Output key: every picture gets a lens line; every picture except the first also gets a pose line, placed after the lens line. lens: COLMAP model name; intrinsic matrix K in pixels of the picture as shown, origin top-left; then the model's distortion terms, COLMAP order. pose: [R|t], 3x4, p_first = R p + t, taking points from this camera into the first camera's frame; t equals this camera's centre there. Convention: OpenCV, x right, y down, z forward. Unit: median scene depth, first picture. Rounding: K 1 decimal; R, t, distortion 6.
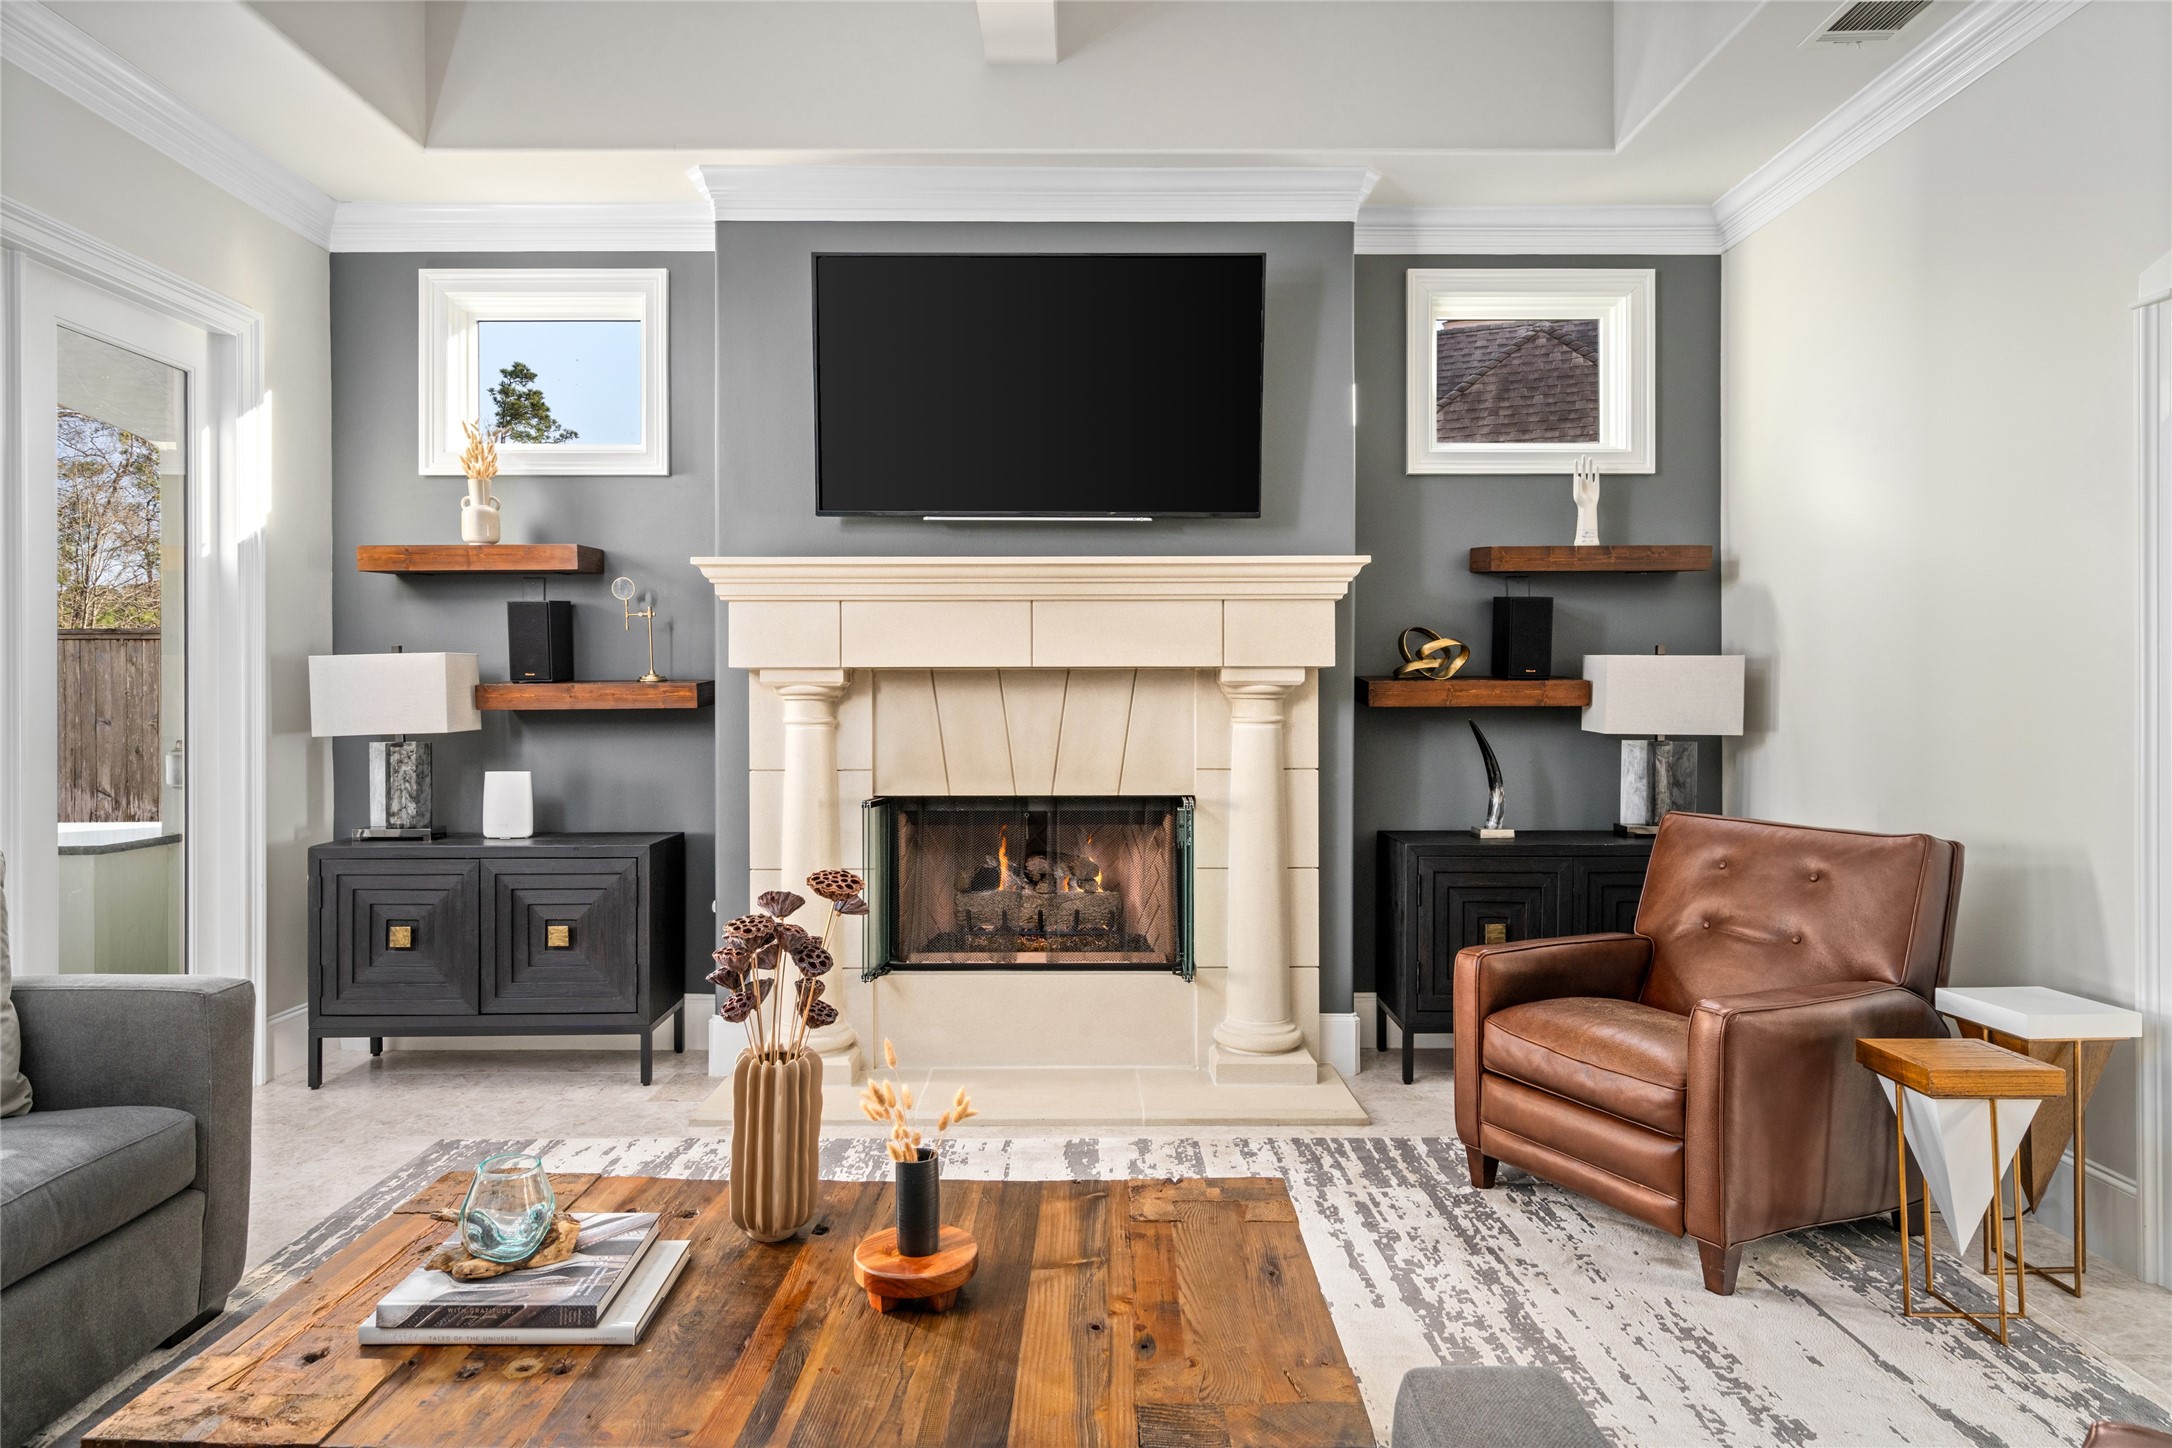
lens RADIAL K [[1265.4, 0, 1101.2], [0, 1265.4, 684.5], [0, 0, 1]] dist [0.016209, 0.000173]
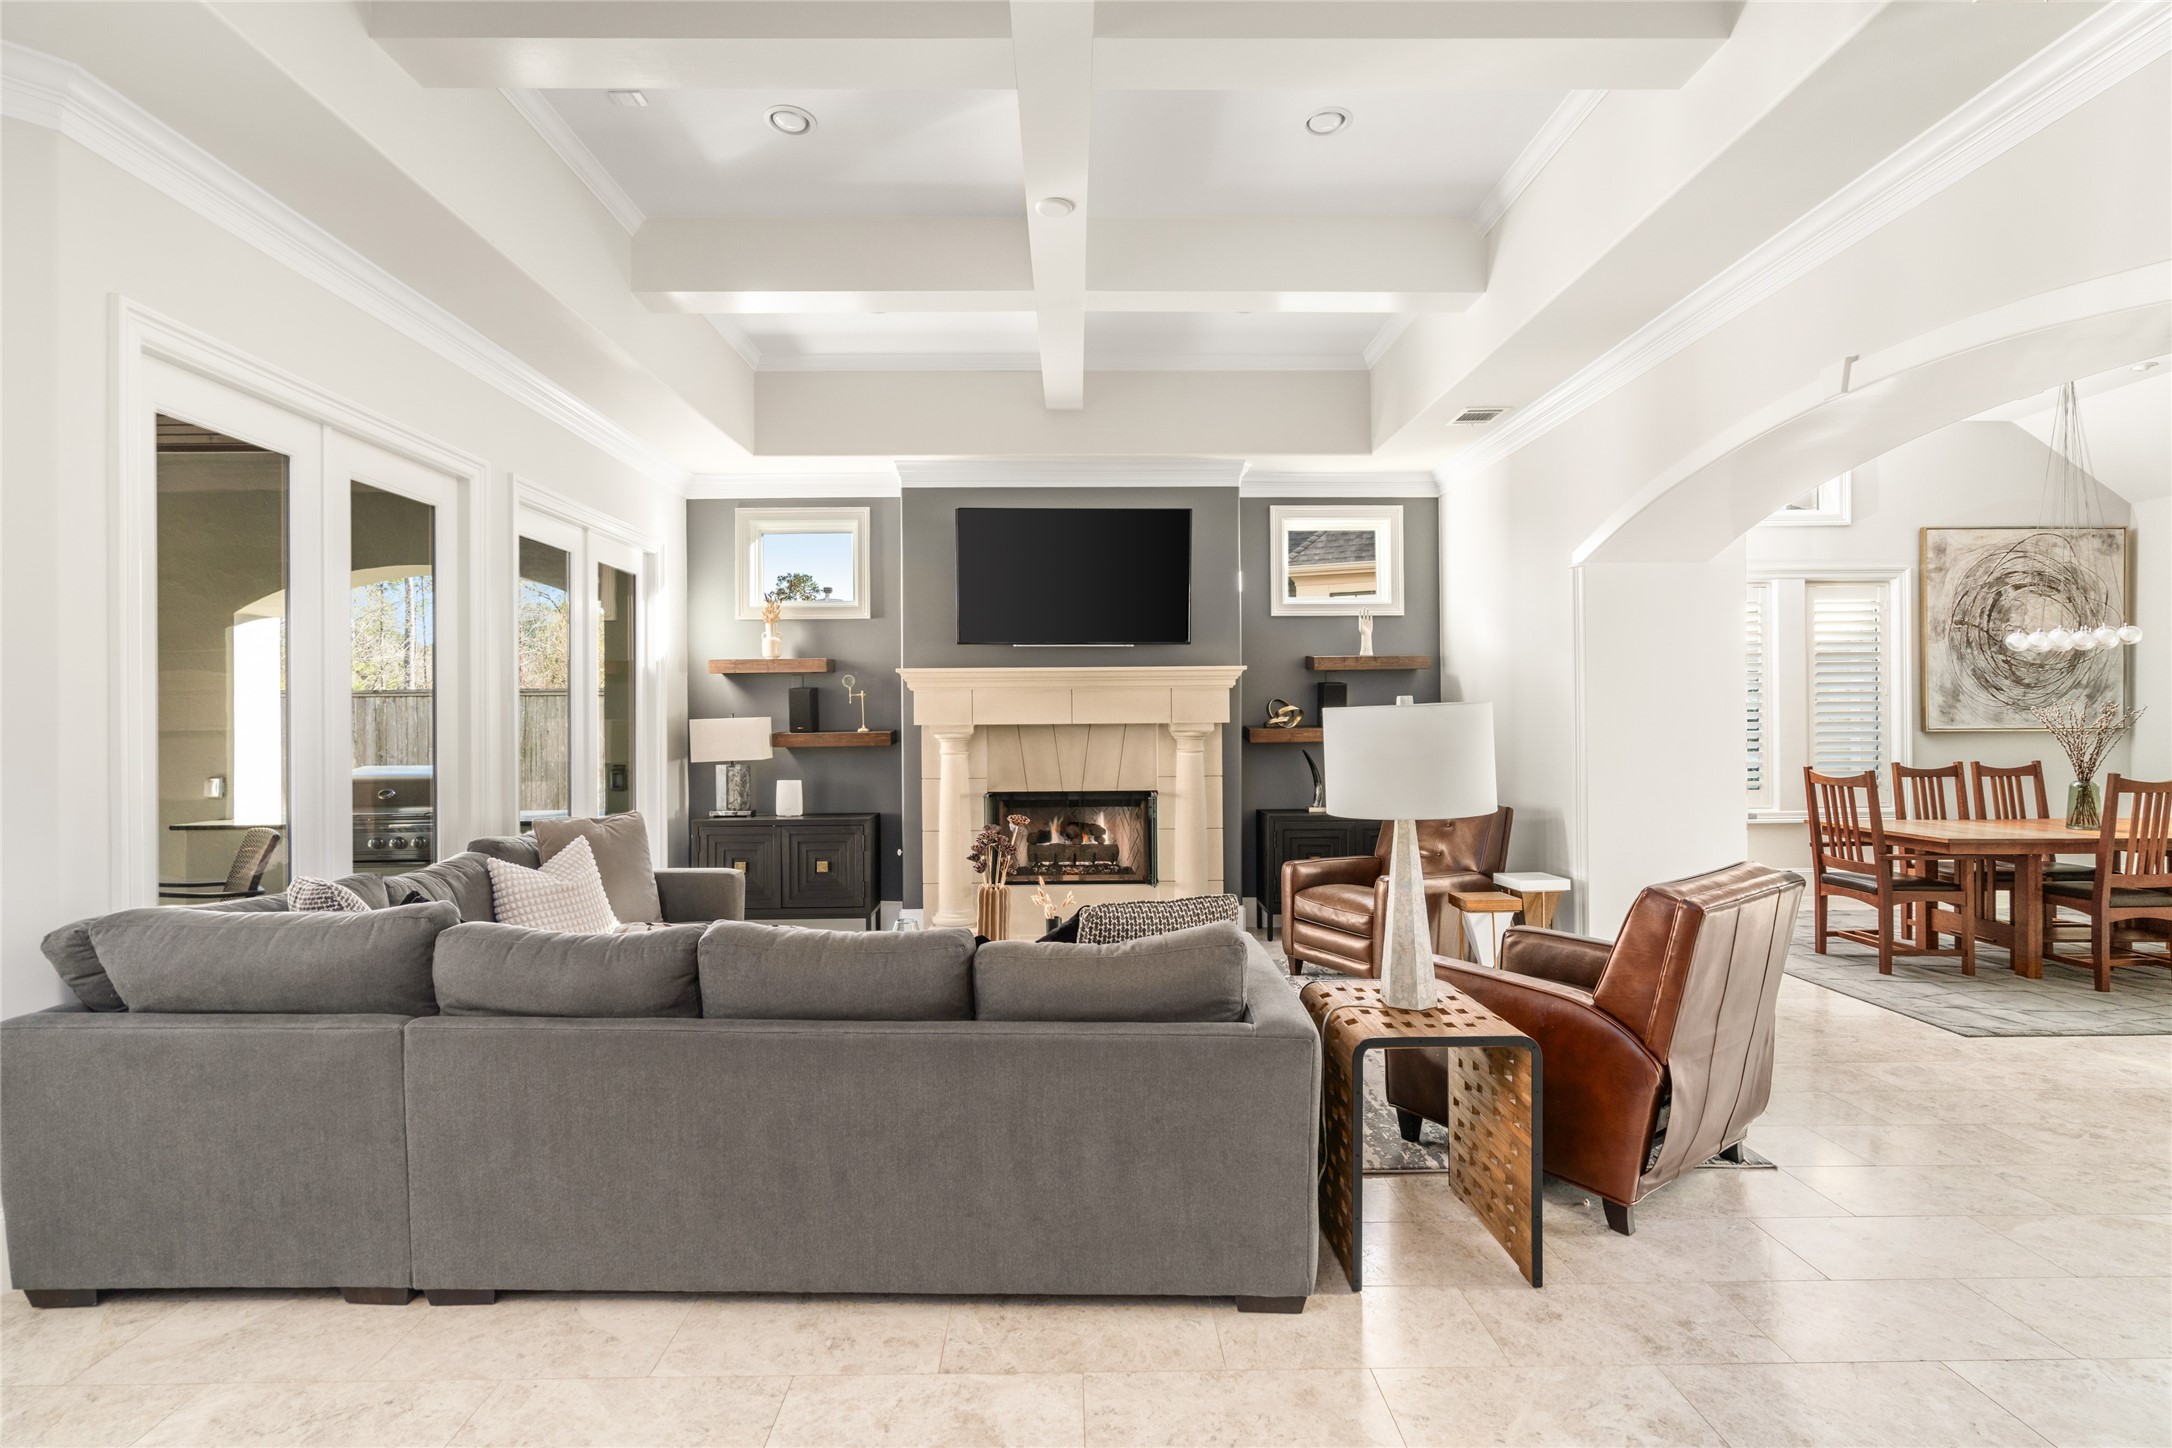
lens RADIAL K [[1007.9, 0, 1086.4], [0, 1007.9, 716.7], [0, 0, 1]] dist [0.001241, 0.002741]
pose [[0.999979, -0.006382, 0.001495, -0.032484], [0.006375, 0.999970, 0.004417, -0.029438], [-0.001524, -0.004407, 0.999989, -0.495490]]
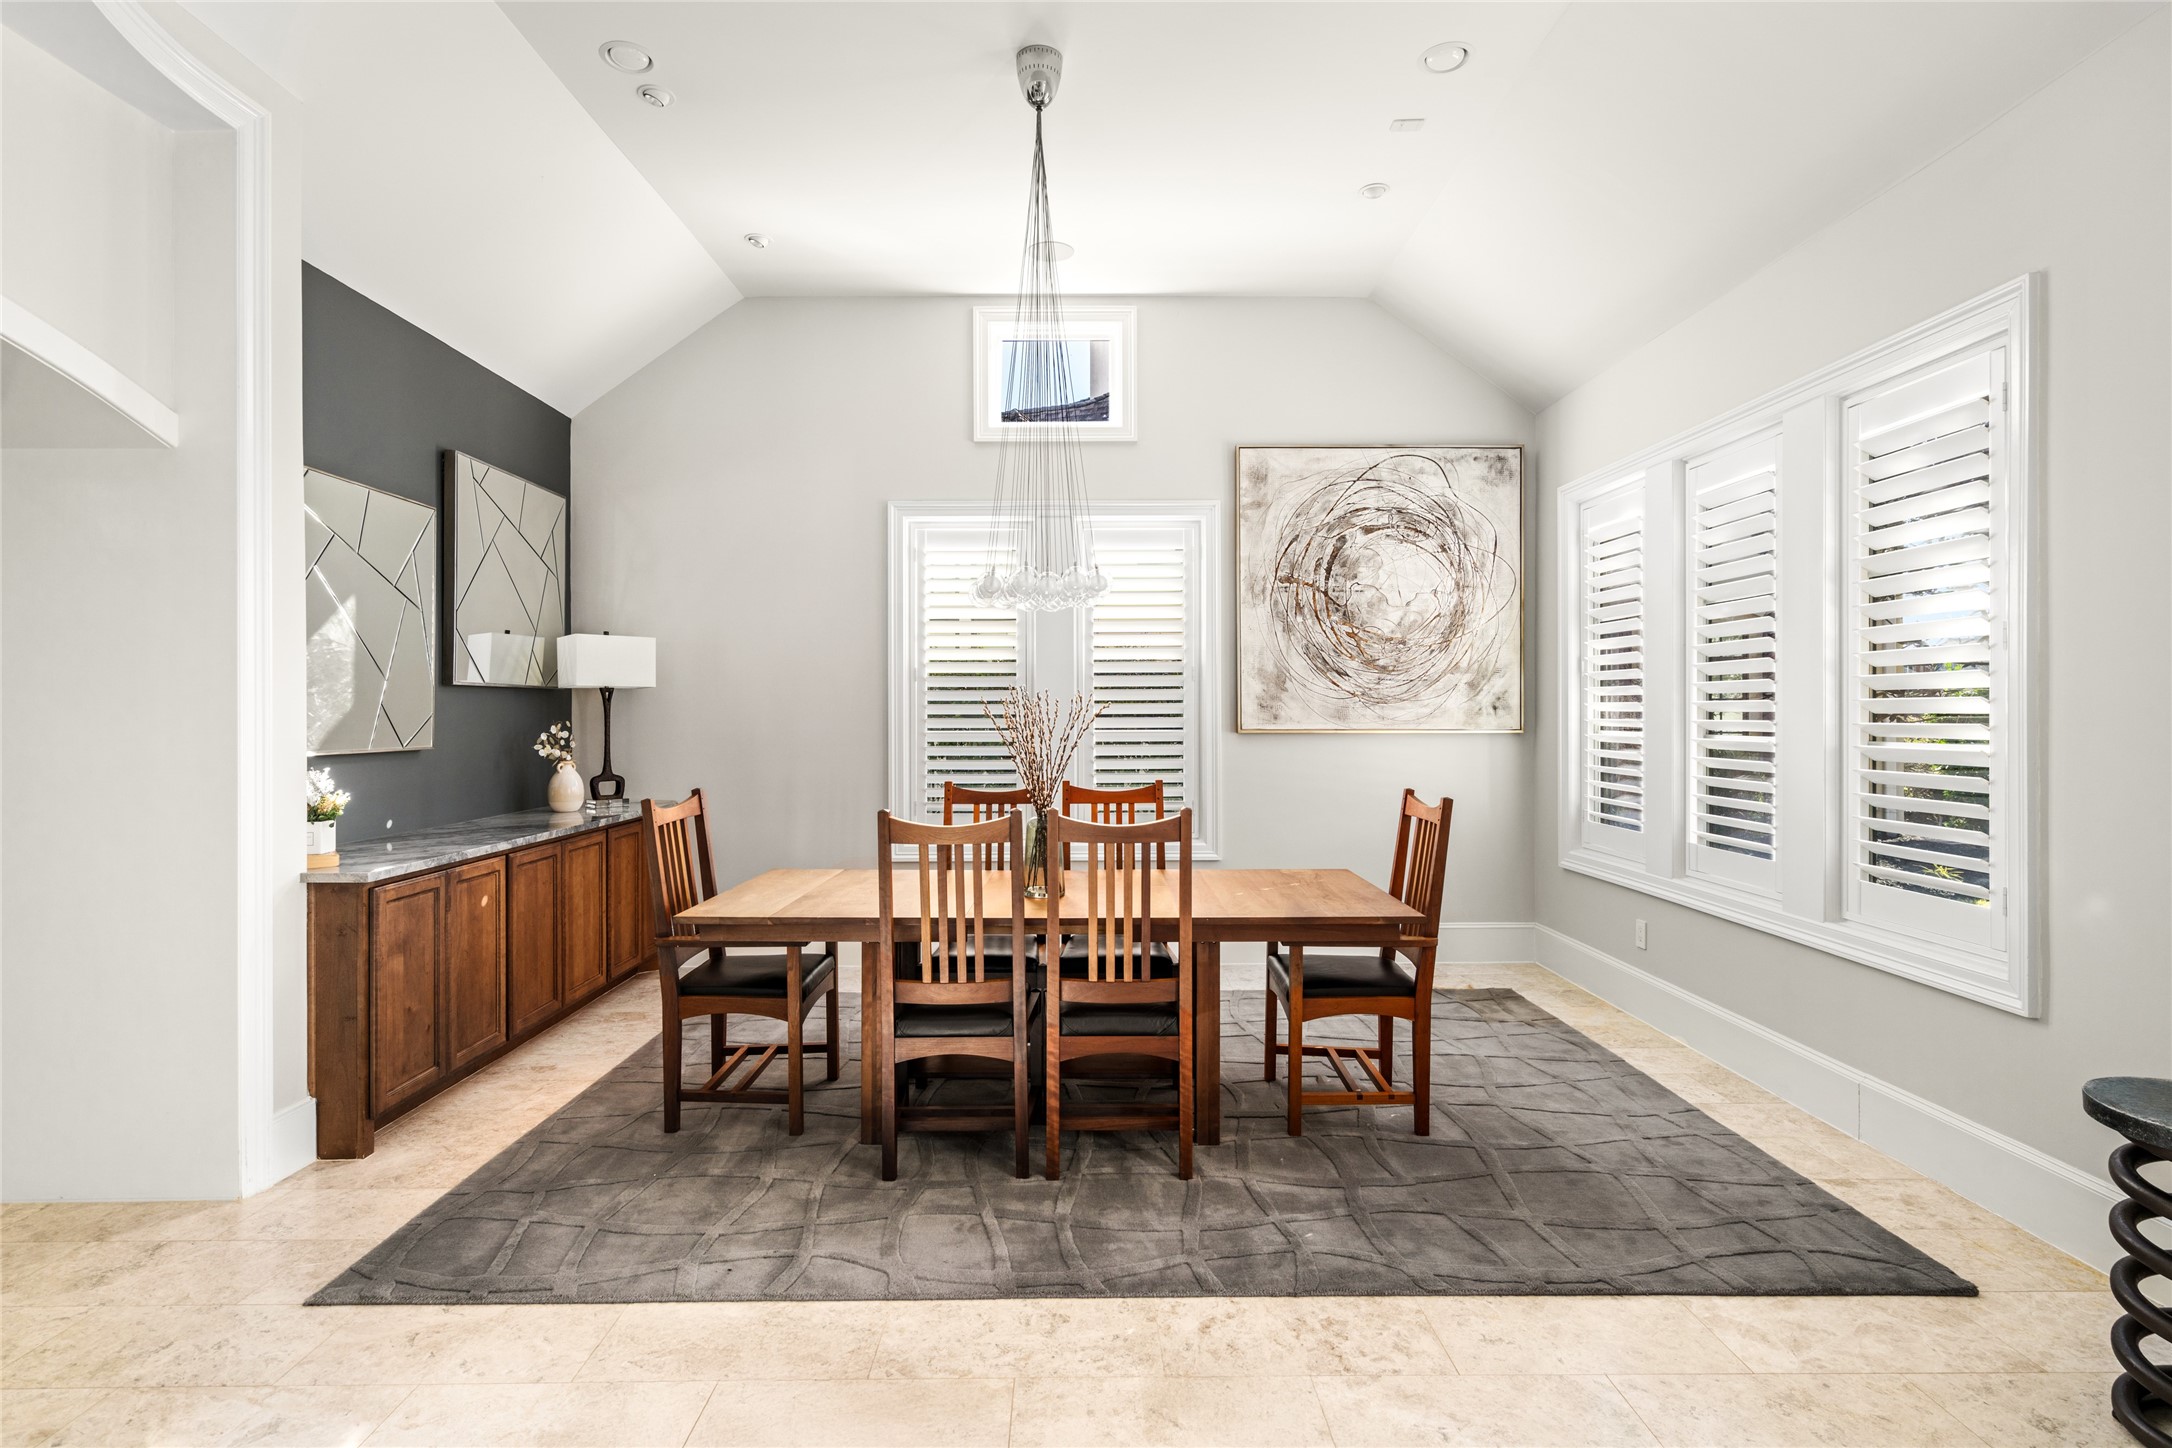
lens RADIAL K [[1060.3, 0, 1080.2], [0, 1060.3, 716.4], [0, 0, 1]] dist [-0.002260, -0.000043]
pose [[0.999922, -0.002106, -0.012331, 1.257711], [0.002215, 0.999959, 0.008822, -0.018731], [0.012311, -0.008849, 0.999885, -0.052341]]
